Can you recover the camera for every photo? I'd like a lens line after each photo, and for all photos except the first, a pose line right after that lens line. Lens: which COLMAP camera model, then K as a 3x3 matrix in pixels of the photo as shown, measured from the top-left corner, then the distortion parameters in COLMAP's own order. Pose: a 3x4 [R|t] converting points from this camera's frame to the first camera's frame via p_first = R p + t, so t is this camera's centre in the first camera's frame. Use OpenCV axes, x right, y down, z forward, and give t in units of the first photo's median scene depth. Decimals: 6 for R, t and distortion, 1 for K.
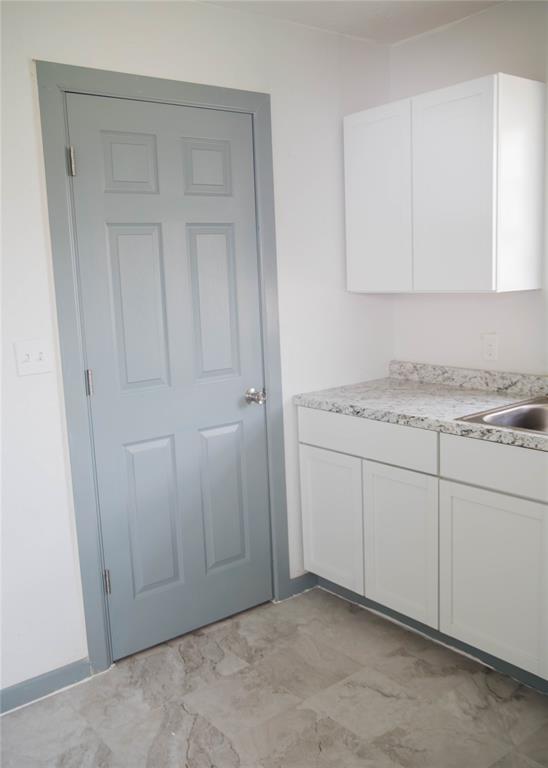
lens RADIAL K [[718.3, 0, 268.1], [0, 718.3, 391.3], [0, 0, 1]] dist [-0.076795, 0.119835]
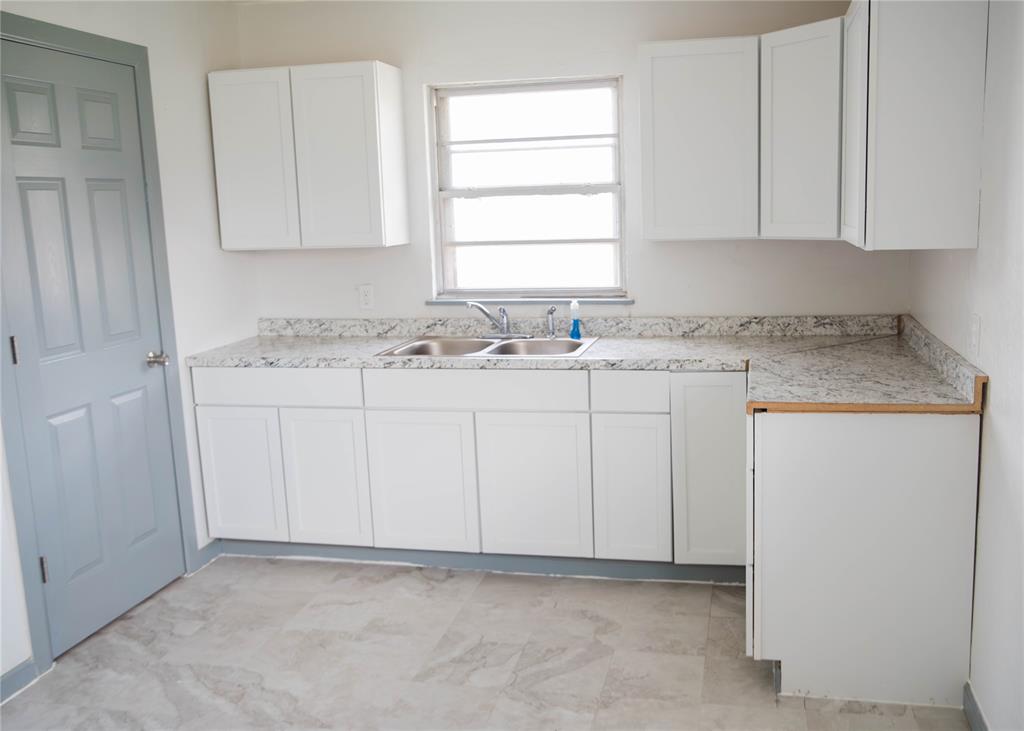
lens RADIAL K [[938.4, 0, 572.1], [0, 938.4, 366.4], [0, 0, 1]] dist [-0.074796, 0.122929]
pose [[0.759968, -0.093146, 0.643251, -0.426470], [0.103570, 0.994387, 0.021630, 0.051115], [-0.641655, 0.050184, 0.765350, -0.331841]]
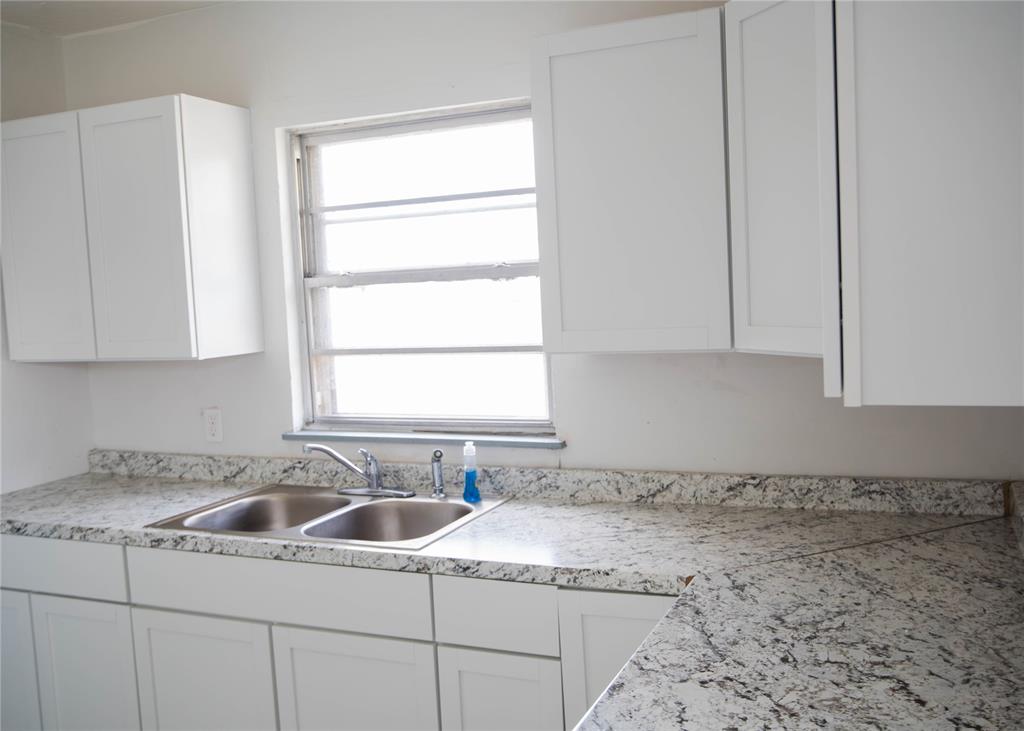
lens RADIAL K [[957.7, 0, 514.6], [0, 957.7, 370.5], [0, 0, 1]] dist [-0.076795, 0.119835]
pose [[0.876936, -0.037466, 0.479145, 0.114821], [0.085713, 0.993166, -0.079214, -0.011476], [-0.472903, 0.110534, 0.874154, -0.091288]]
